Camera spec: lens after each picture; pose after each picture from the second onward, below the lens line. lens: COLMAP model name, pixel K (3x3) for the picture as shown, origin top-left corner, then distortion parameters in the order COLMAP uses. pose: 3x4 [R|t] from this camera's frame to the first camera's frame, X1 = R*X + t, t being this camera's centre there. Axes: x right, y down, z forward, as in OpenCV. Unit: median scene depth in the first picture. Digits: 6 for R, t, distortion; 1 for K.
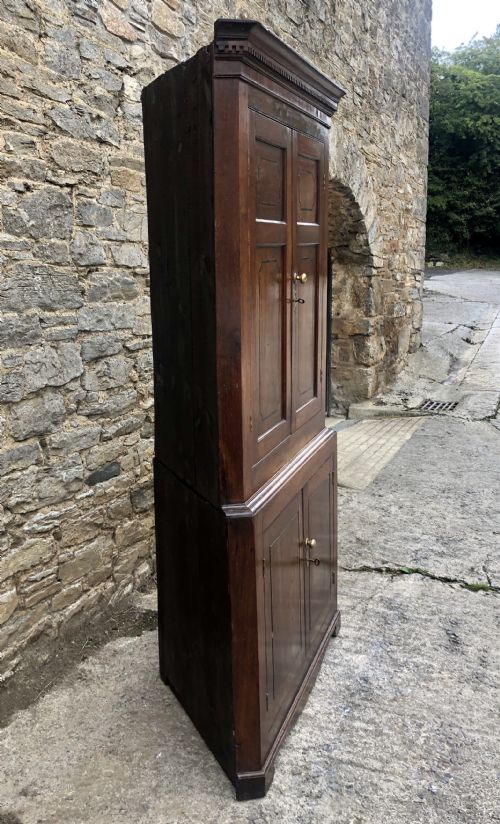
lens RADIAL K [[797.7, 0, 228.1], [0, 797.7, 396.5], [0, 0, 1]] dist [0.015223, 0.001129]
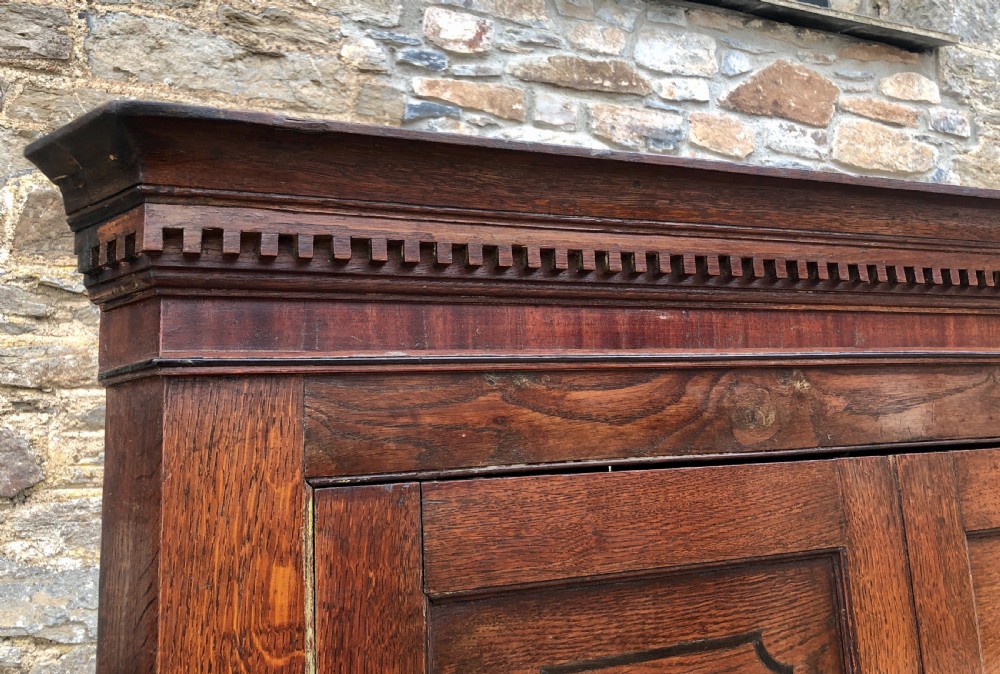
lens RADIAL K [[859.2, 0, 498.6], [0, 859.2, 293.3], [0, 0, 1]] dist [-0.001237, 0.006508]
pose [[0.688170, -0.152998, -0.709234, 0.161059], [-0.095264, 0.949998, -0.297371, -0.253789], [0.719268, 0.272206, 0.639185, 0.642367]]
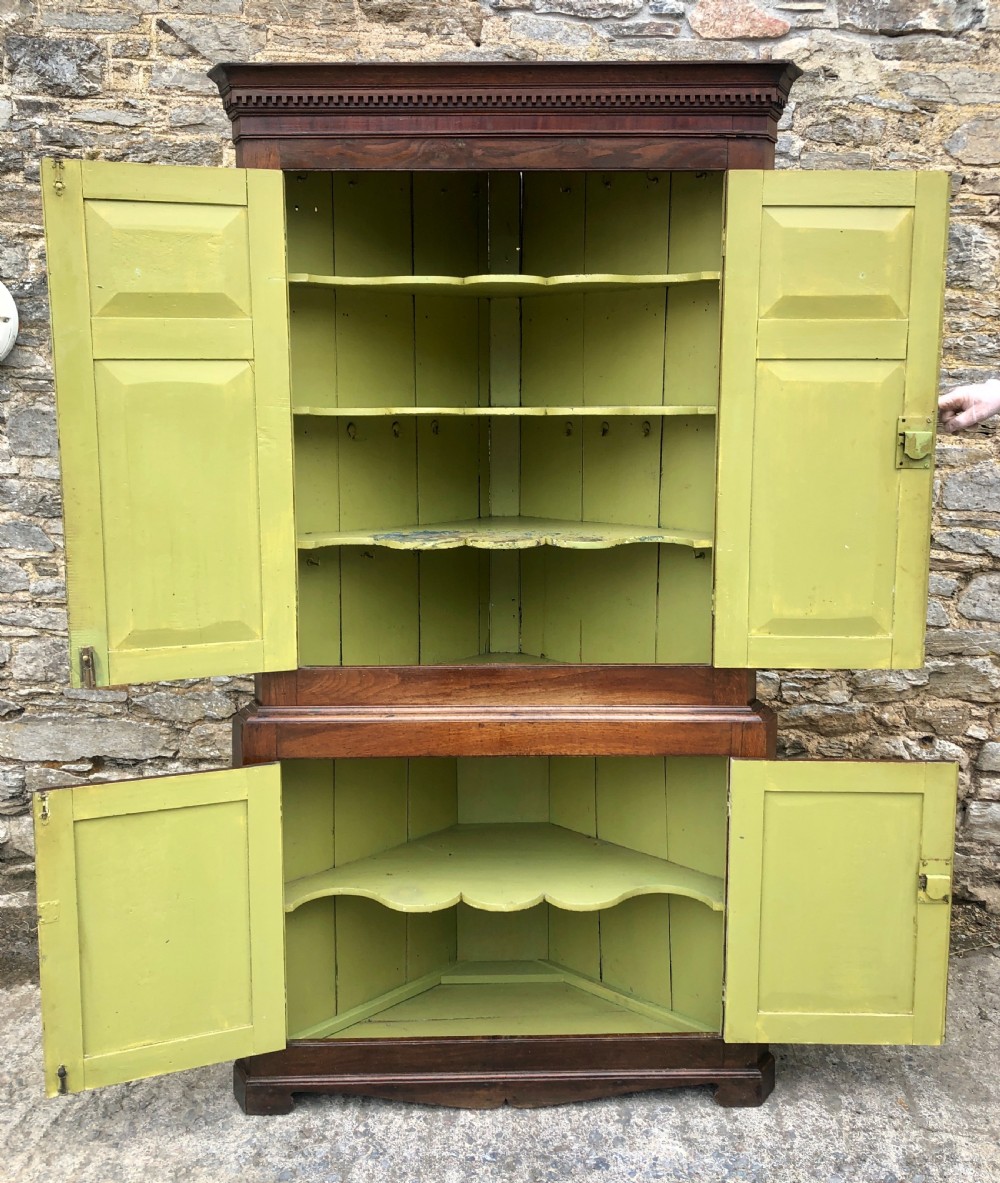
lens RADIAL K [[1141.9, 0, 510.8], [0, 1141.9, 545.0], [0, 0, 1]] dist [0.024051, -0.014277]
pose [[0.350864, 0.151149, -0.924148, 0.817399], [-0.177511, 0.979729, 0.092845, -0.117107], [0.919448, 0.131470, 0.370582, 0.618218]]
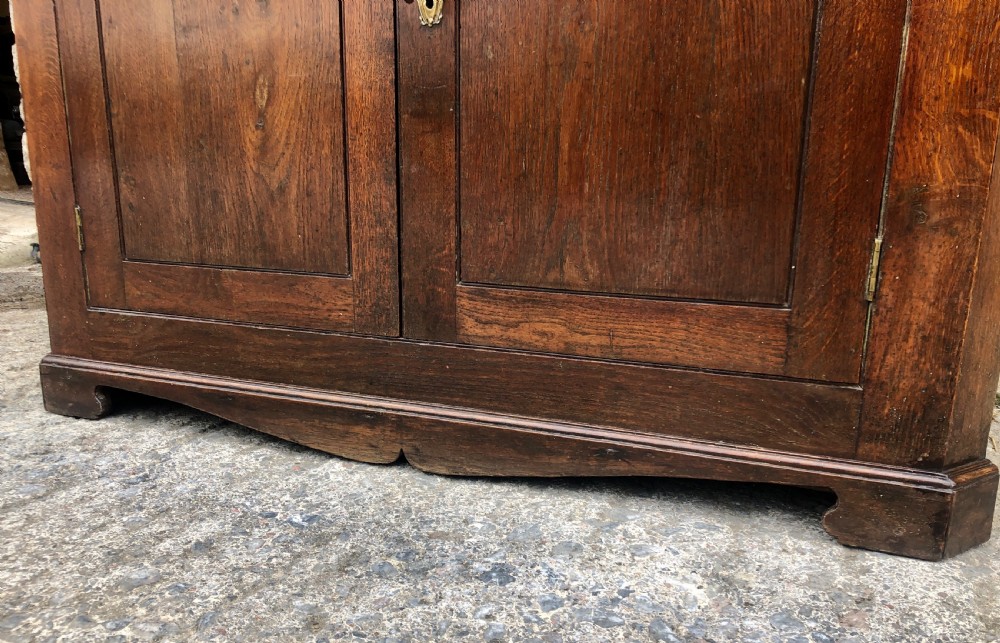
lens RADIAL K [[814.7, 0, 504.5], [0, 814.7, 369.5], [0, 0, 1]] dist [0.035671, -0.052869]
pose [[-0.045759, 0.273978, -0.960647, 0.393888], [-0.193947, 0.940919, 0.277590, 0.234707], [0.979944, 0.199016, 0.010082, 1.010293]]
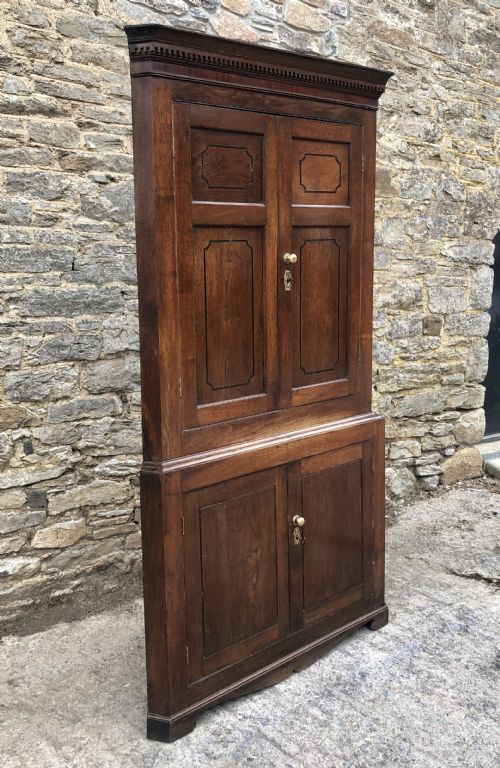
lens RADIAL K [[786.0, 0, 251.3], [0, 786.0, 356.7], [0, 0, 1]] dist [0.094486, -0.229413]
pose [[0.887313, 0.072228, -0.455476, 0.469022], [-0.087876, 0.996043, -0.013242, -0.003775], [0.452717, 0.051775, 0.890150, 0.070061]]
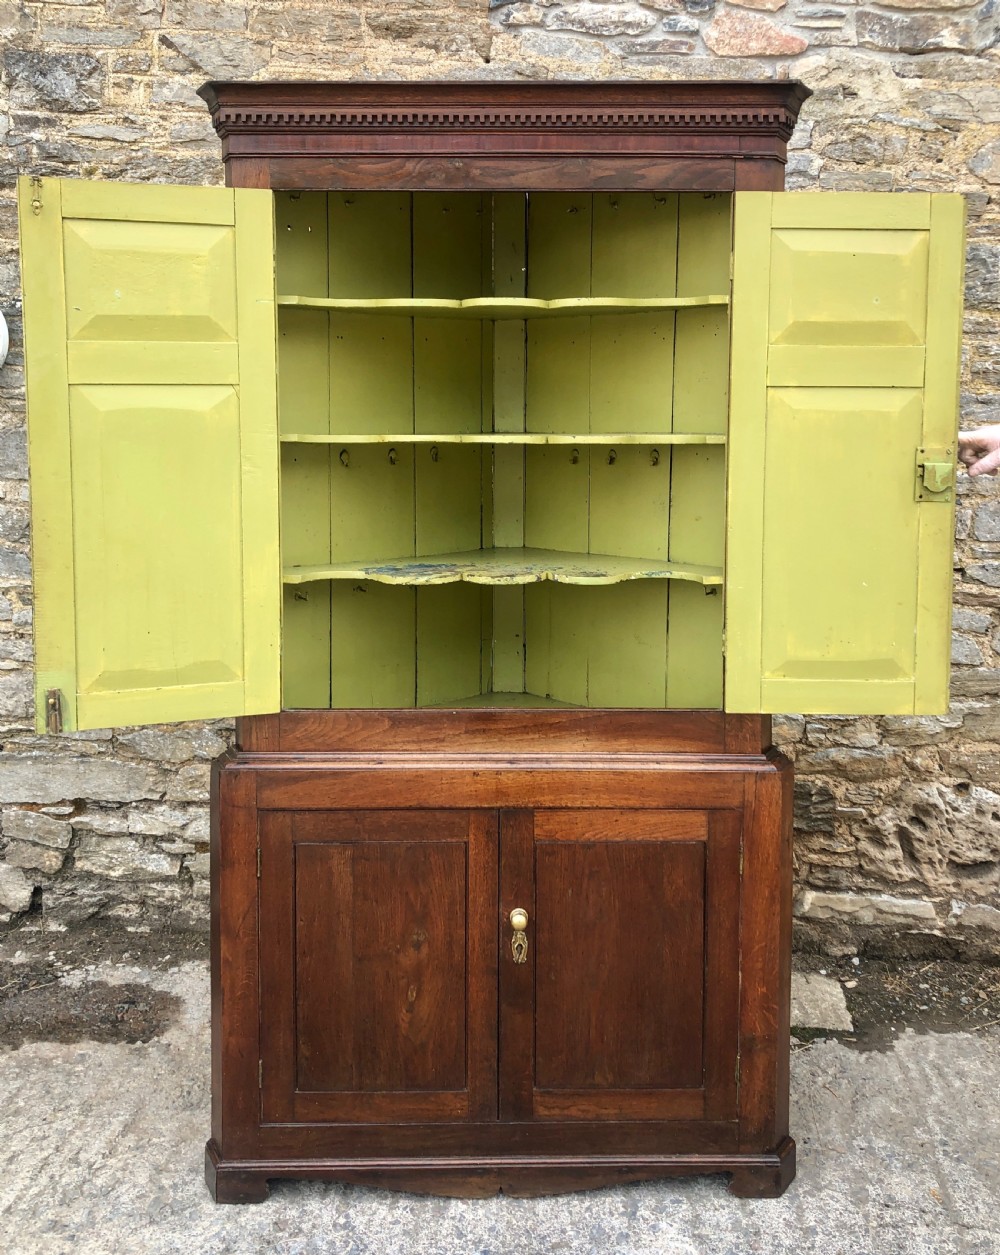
lens RADIAL K [[1187.1, 0, 538.7], [0, 1187.1, 493.6], [0, 0, 1]] dist [0.019178, -0.005381]
pose [[0.345935, 0.097676, -0.933160, 0.810641], [-0.182192, 0.982629, 0.035313, -0.130545], [0.920399, 0.157799, 0.357721, 0.643648]]
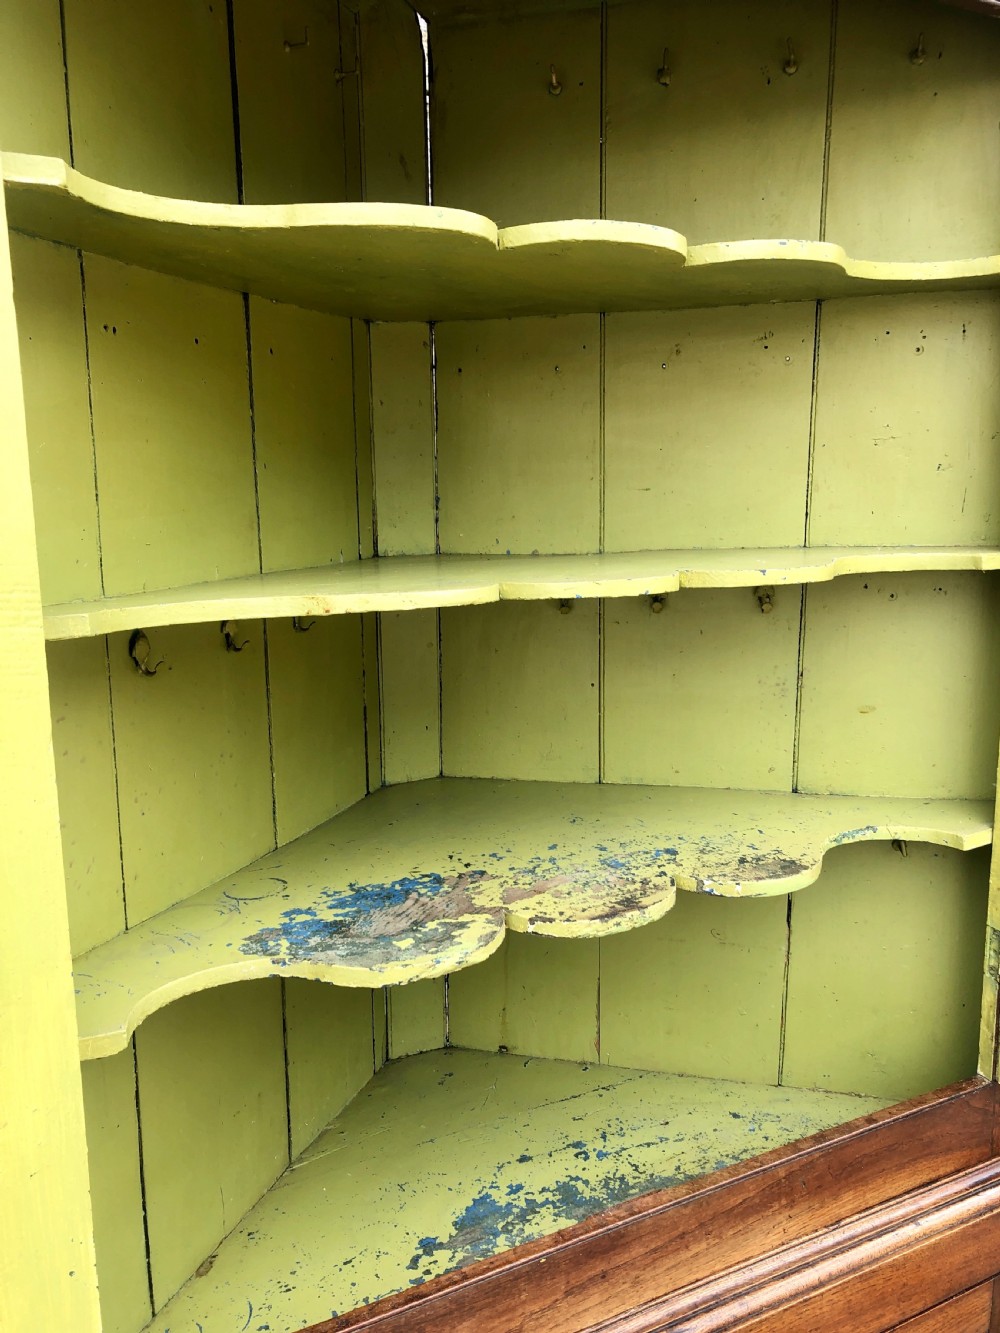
lens RADIAL K [[1100.2, 0, 501.7], [0, 1100.2, 659.7], [0, 0, 1]] dist [0.008899, -0.004598]
pose [[0.735786, 0.122724, -0.666001, 0.237264], [-0.125504, 0.991118, 0.043978, -0.123713], [0.665483, 0.051228, 0.744653, 0.656629]]
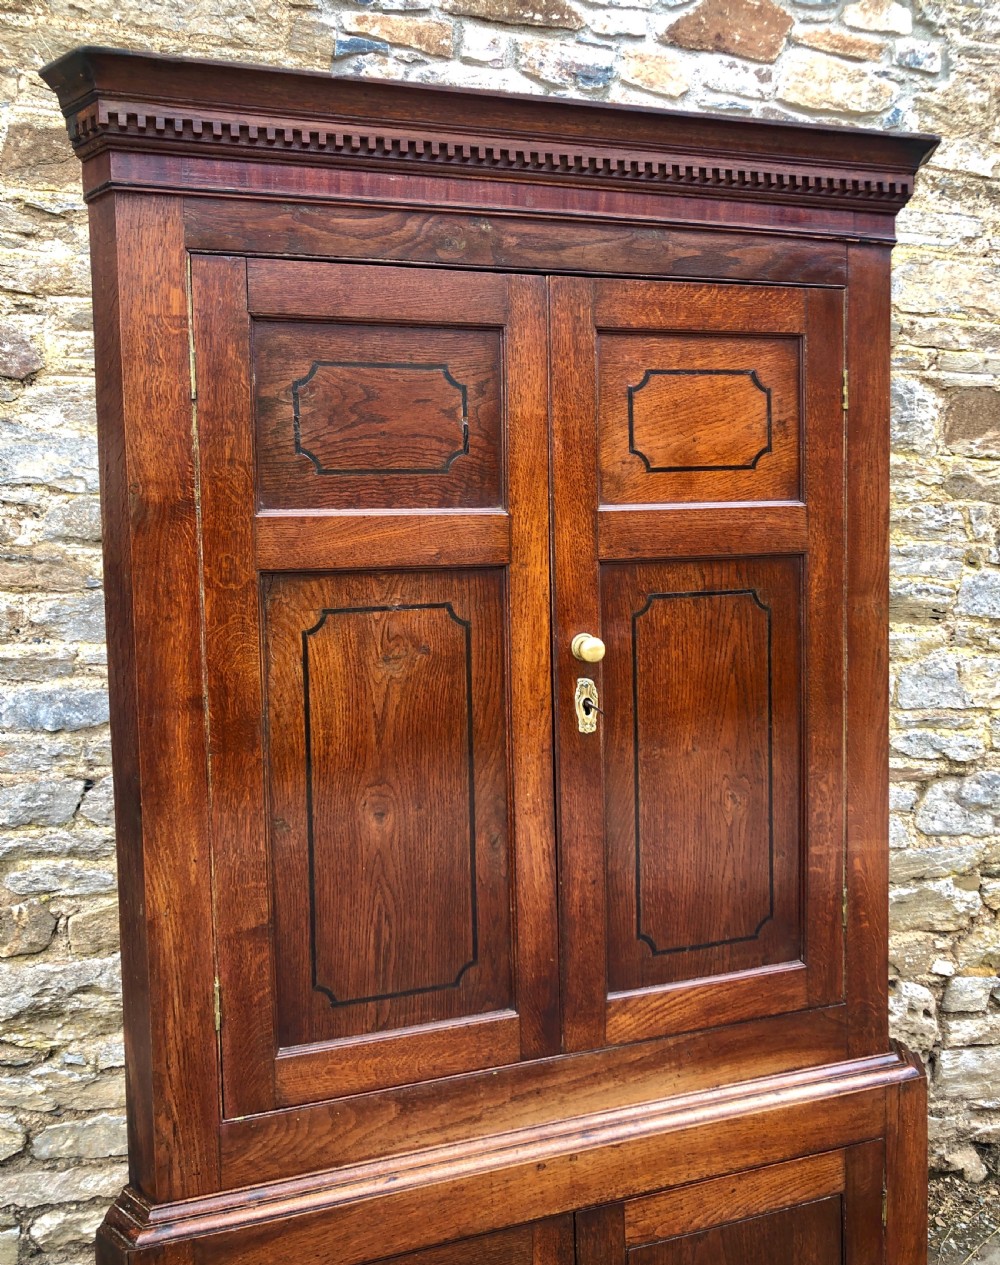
lens RADIAL K [[1105.3, 0, 487.1], [0, 1105.3, 596.6], [0, 0, 1]] dist [0.018898, 0.001158]
pose [[0.629376, 0.051604, -0.775386, 0.423489], [-0.132019, 0.990389, -0.041246, -0.131710], [0.765805, 0.128325, 0.630140, 0.567028]]
